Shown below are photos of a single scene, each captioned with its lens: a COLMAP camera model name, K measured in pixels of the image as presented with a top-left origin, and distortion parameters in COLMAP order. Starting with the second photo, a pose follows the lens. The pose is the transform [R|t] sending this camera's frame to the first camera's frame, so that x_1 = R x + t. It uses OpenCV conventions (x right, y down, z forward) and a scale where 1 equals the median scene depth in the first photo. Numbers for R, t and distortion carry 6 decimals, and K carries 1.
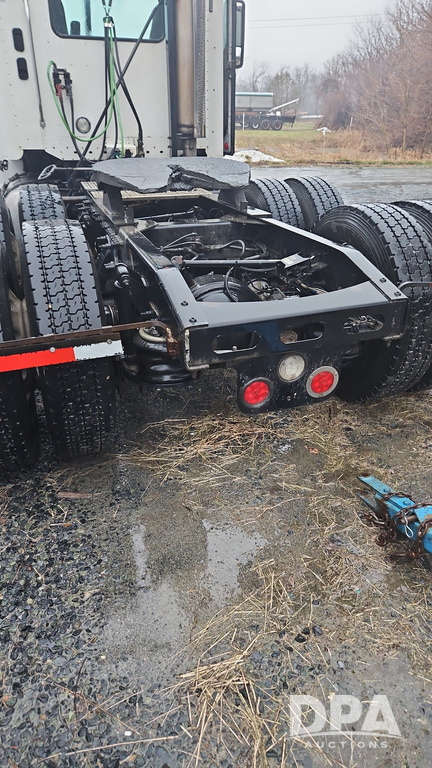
lens RADIAL K [[510.7, 0, 218.6], [0, 510.7, 381.0], [0, 0, 1]] dist [0.073925, -0.061390]
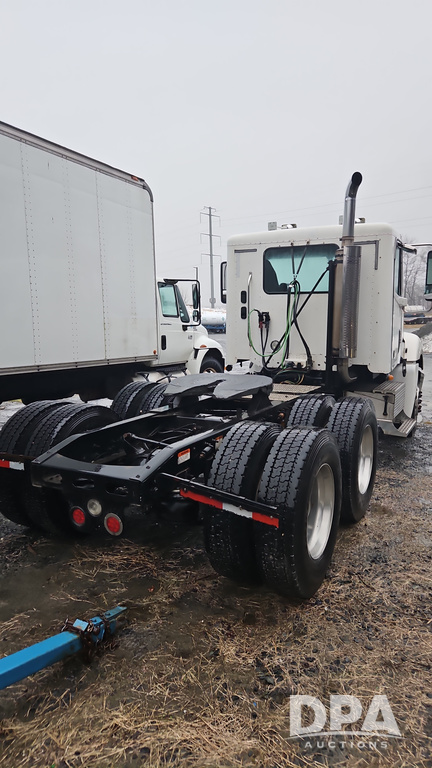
lens RADIAL K [[510.7, 0, 218.6], [0, 510.7, 381.0], [0, 0, 1]] dist [0.073925, -0.061390]
pose [[0.673392, 0.087297, -0.734113, 0.702609], [-0.325361, 0.926661, -0.188255, -0.096178], [0.663840, 0.365621, 0.652409, 0.027681]]
